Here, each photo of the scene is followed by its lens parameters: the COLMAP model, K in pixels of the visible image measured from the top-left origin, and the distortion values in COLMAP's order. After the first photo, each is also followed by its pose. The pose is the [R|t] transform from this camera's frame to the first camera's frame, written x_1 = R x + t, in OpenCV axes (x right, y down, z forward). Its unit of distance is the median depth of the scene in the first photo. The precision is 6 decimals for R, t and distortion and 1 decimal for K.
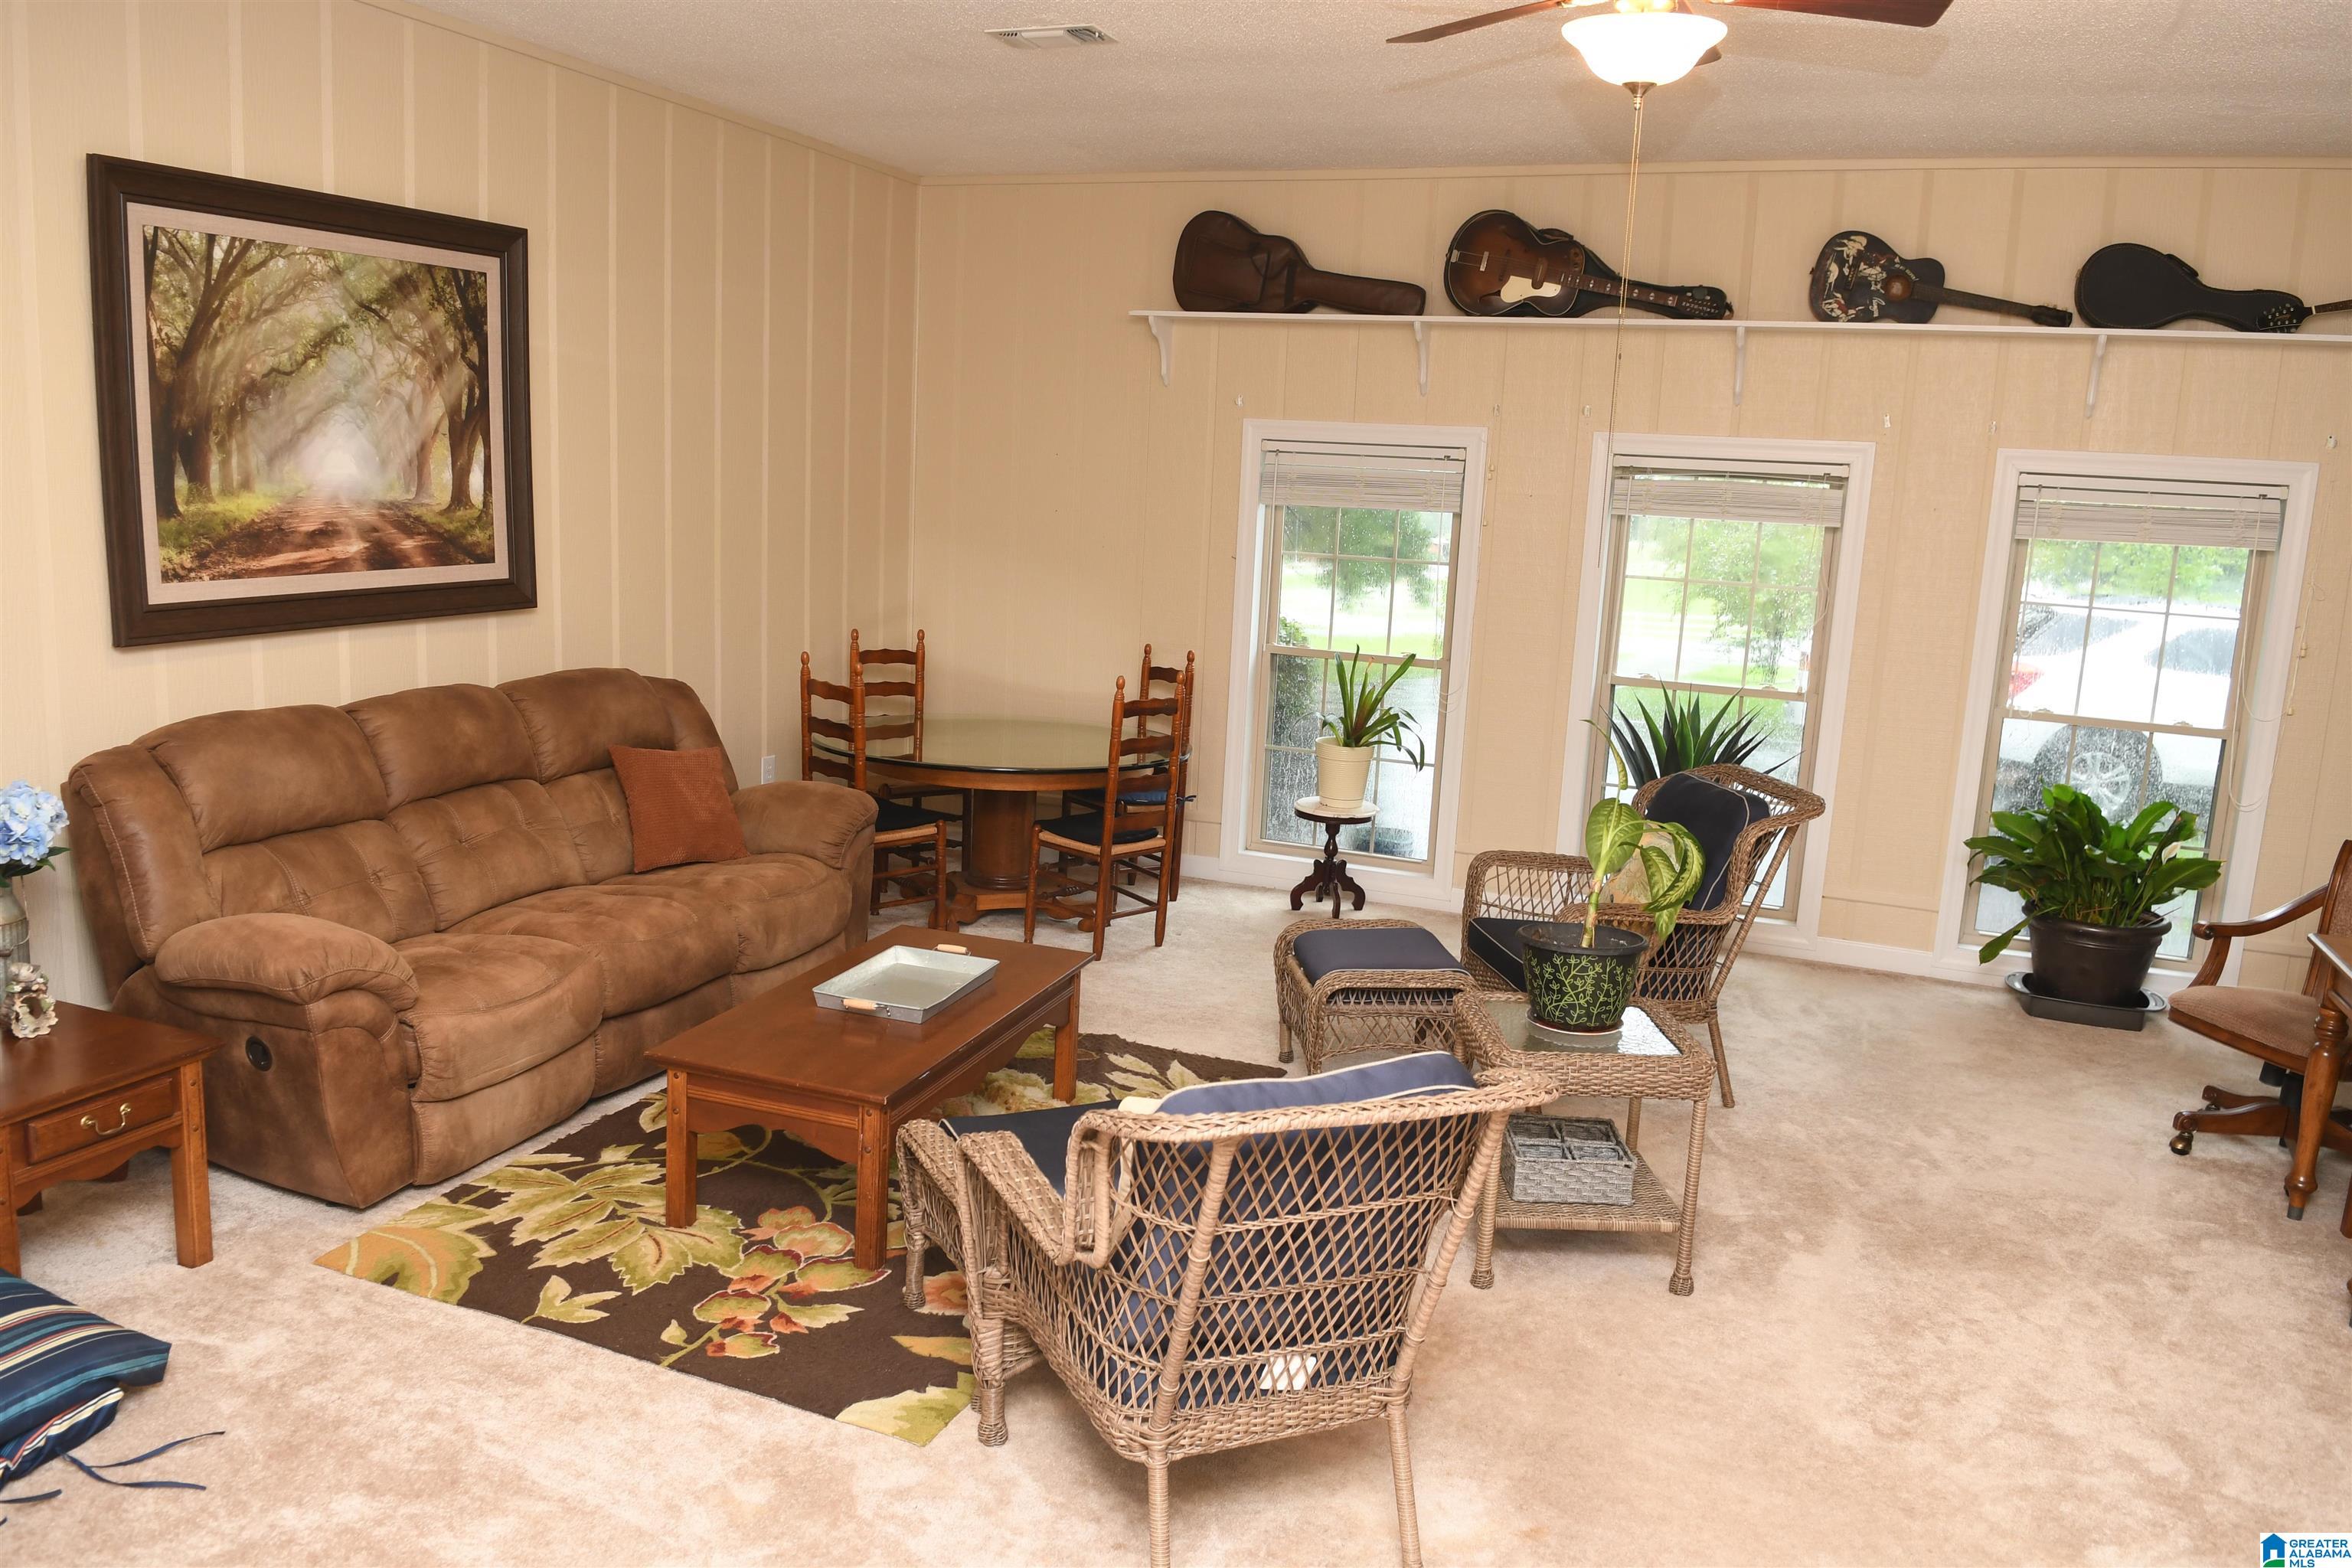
lens RADIAL K [[1742.9, 0, 1160.9], [0, 1742.9, 784.8], [0, 0, 1]] dist [-0.027716, -0.032508]
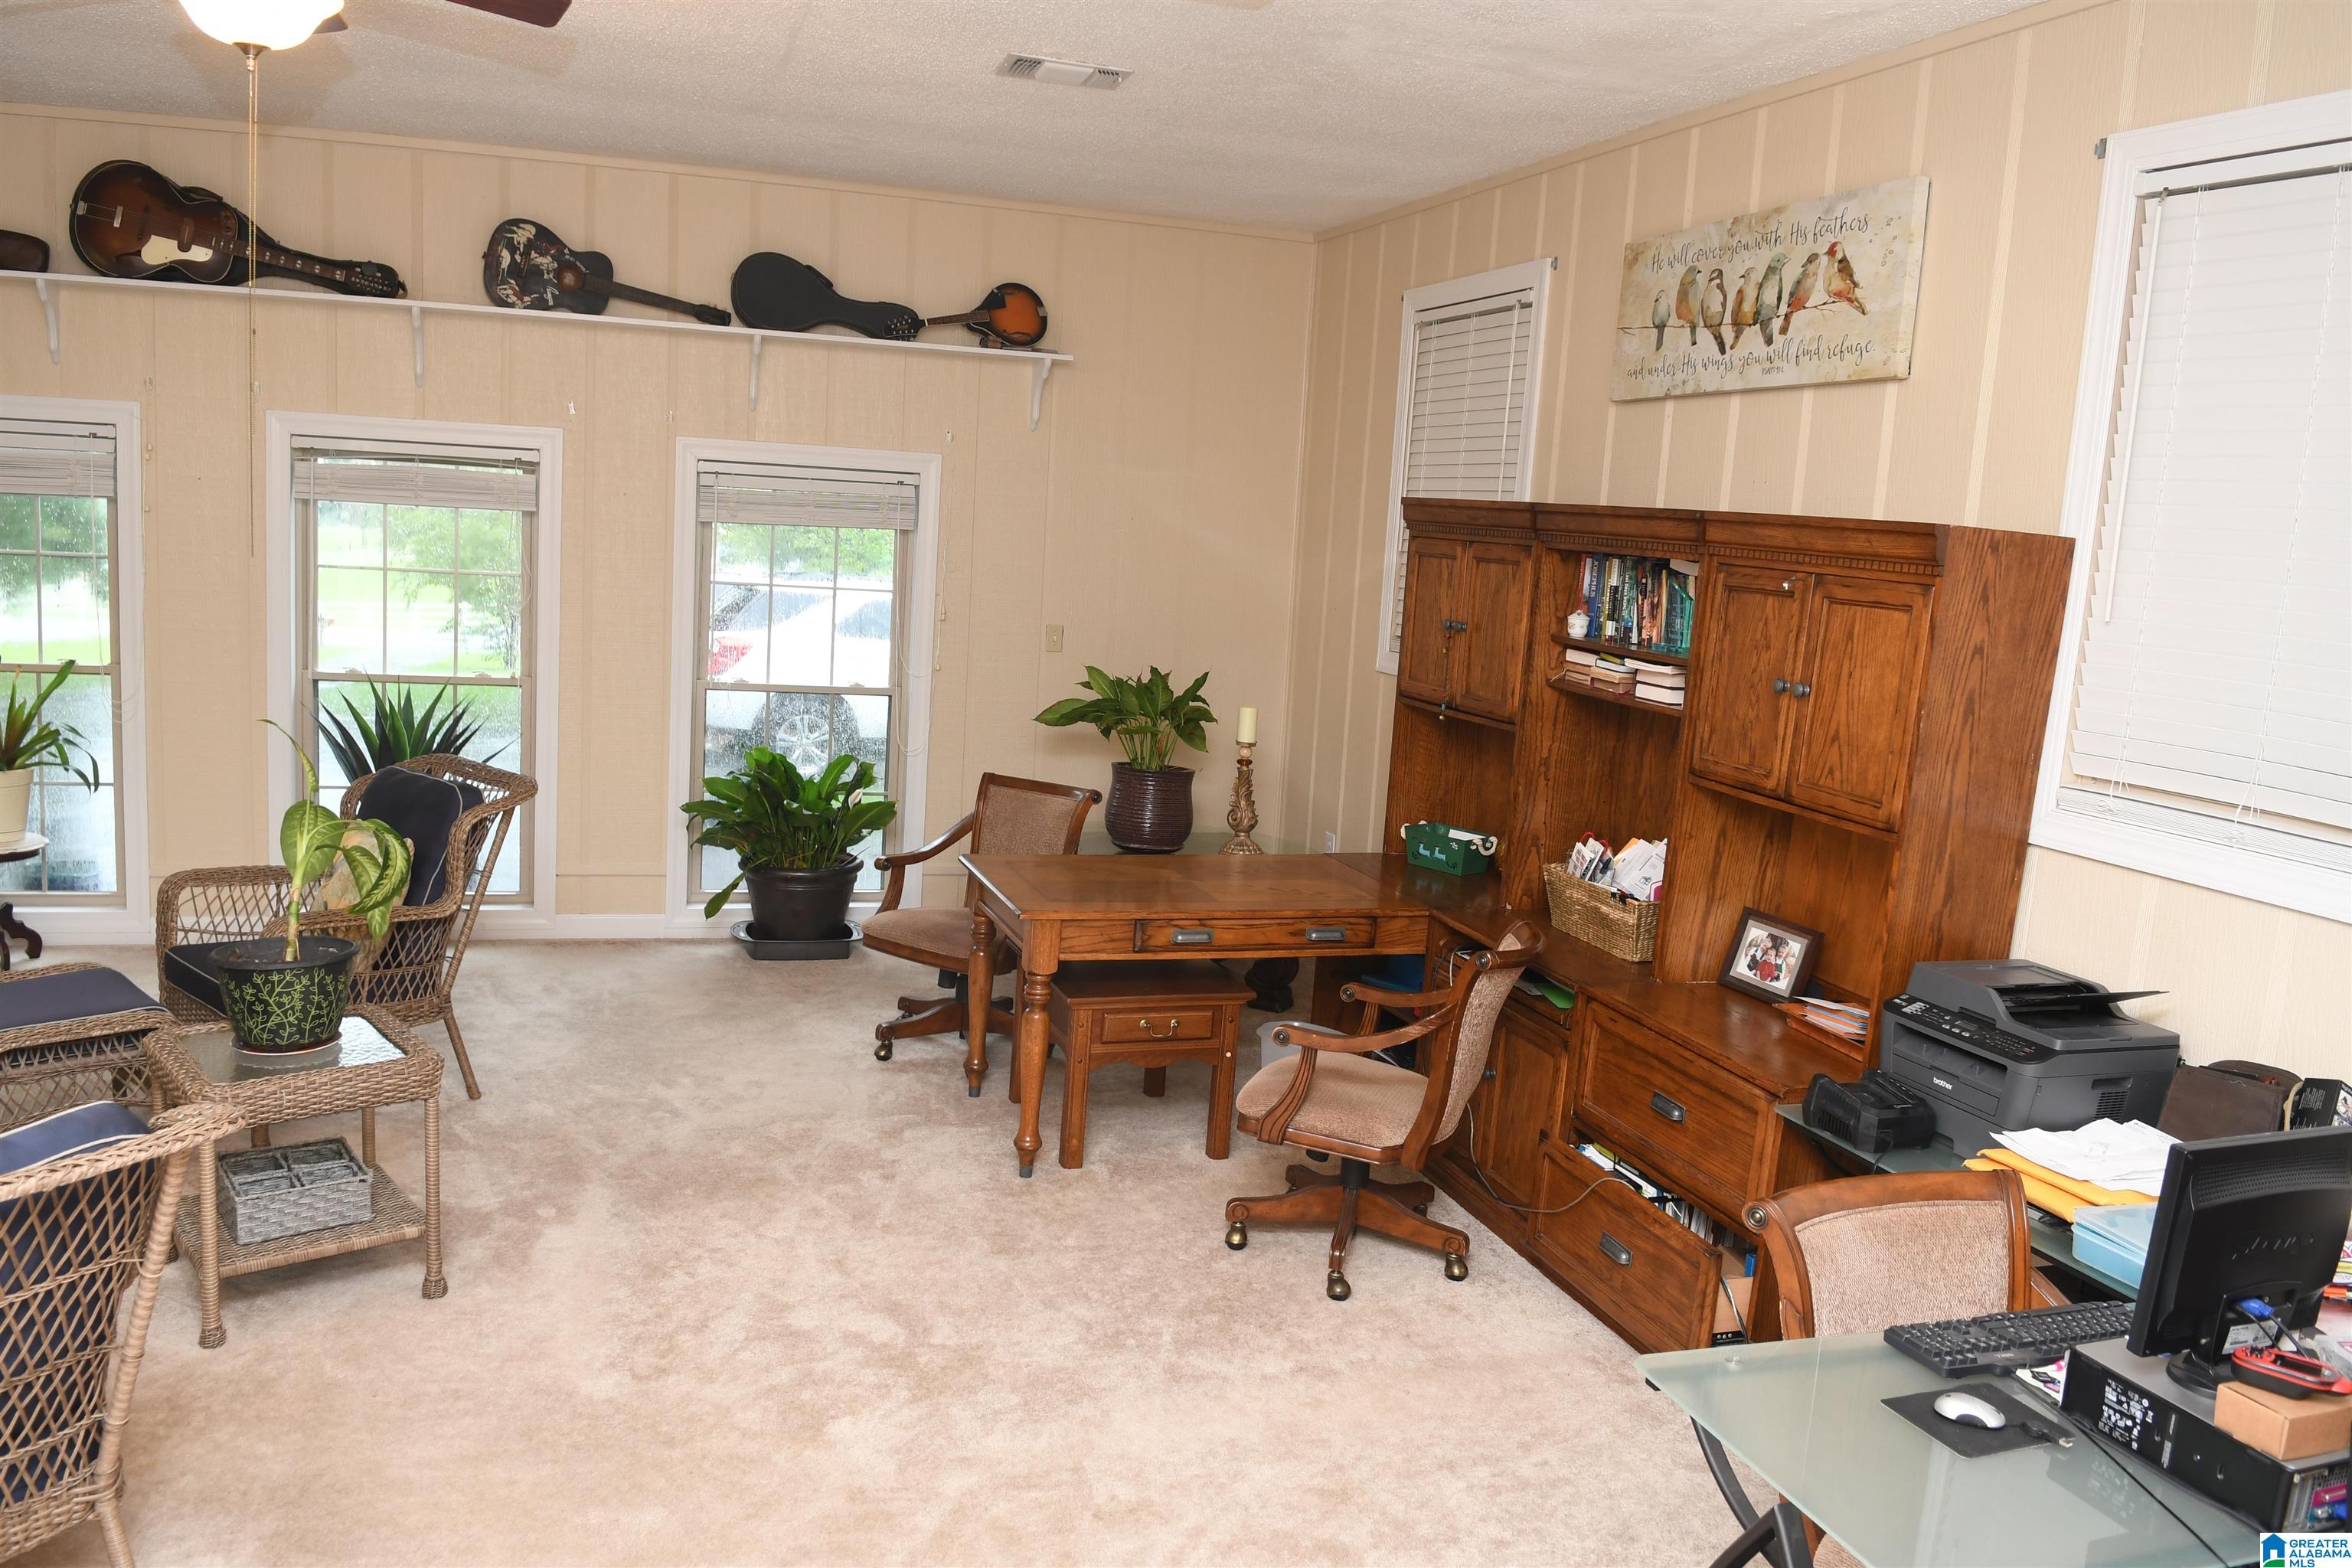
lens RADIAL K [[1742.9, 0, 1160.9], [0, 1742.9, 784.8], [0, 0, 1]] dist [-0.027716, -0.032508]
pose [[0.768196, -0.094494, 0.633203, 0.022466], [0.088780, 0.995215, 0.040811, 0.002267], [-0.634029, 0.024865, 0.772909, -0.018541]]
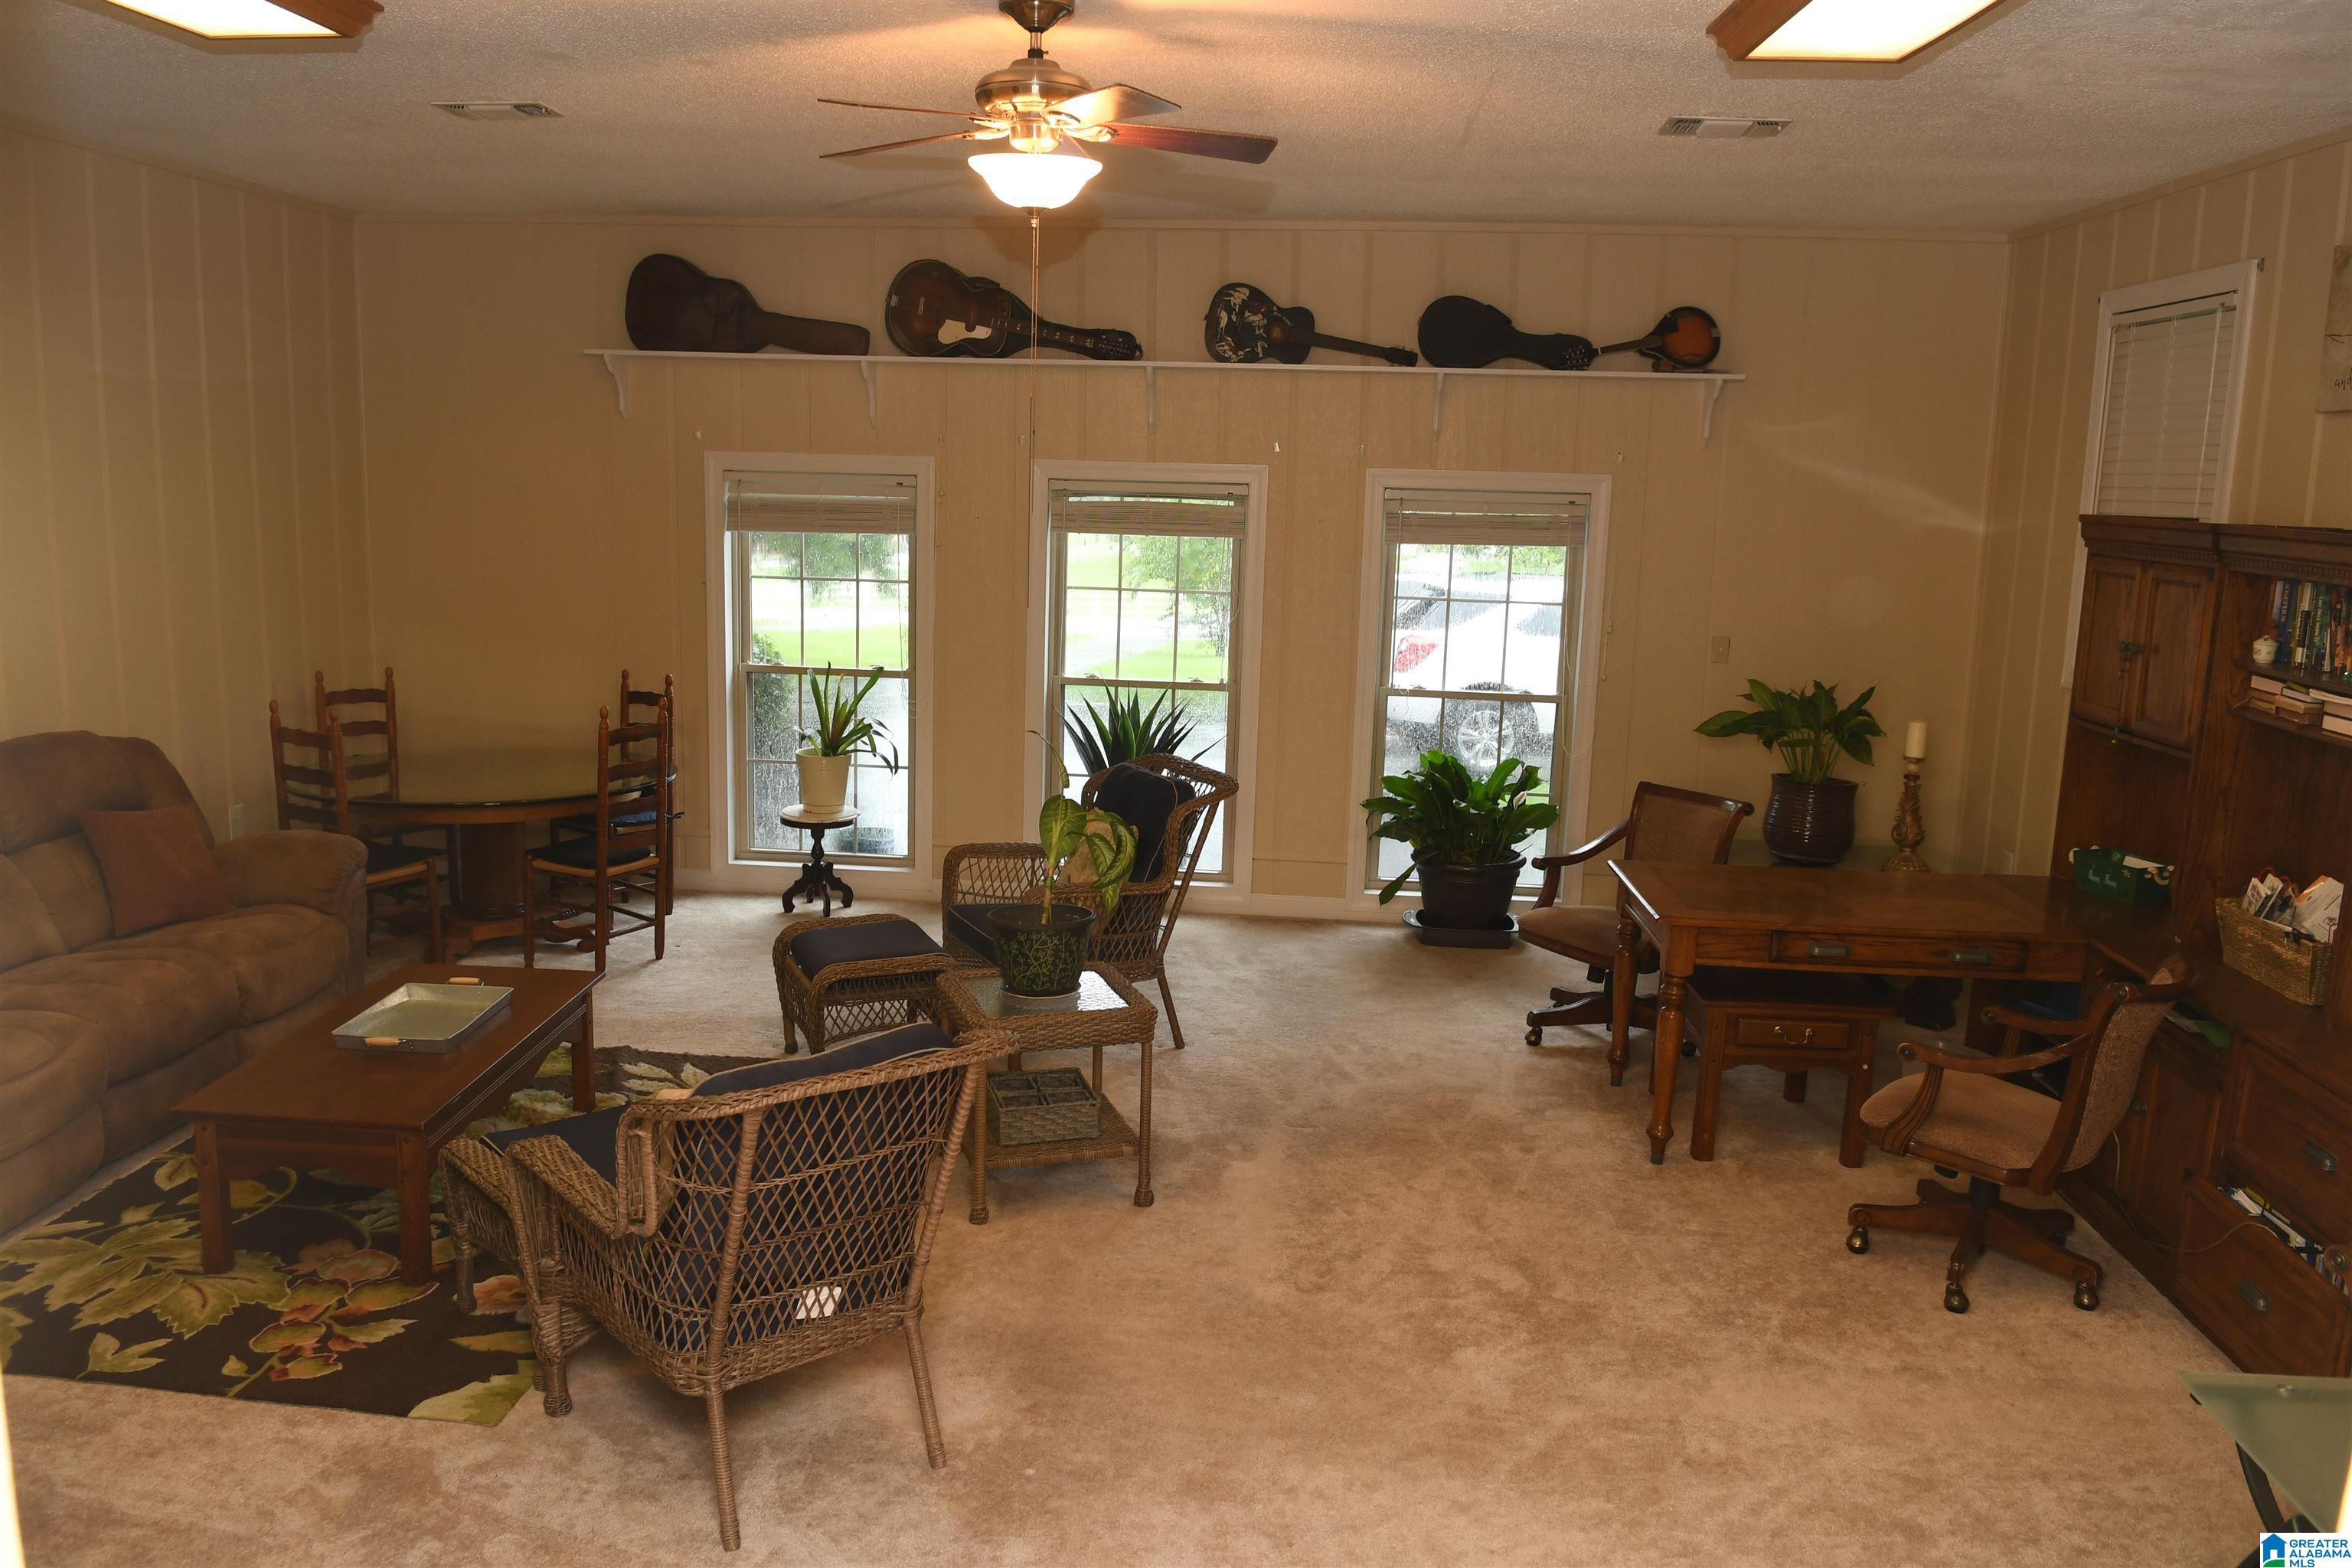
lens RADIAL K [[1742.9, 0, 1160.9], [0, 1742.9, 784.8], [0, 0, 1]] dist [-0.027716, -0.032508]
pose [[0.953899, -0.072089, 0.291341, -0.015607], [0.069997, 0.997392, 0.017613, -0.014251], [-0.291851, 0.003592, 0.956457, -0.136286]]
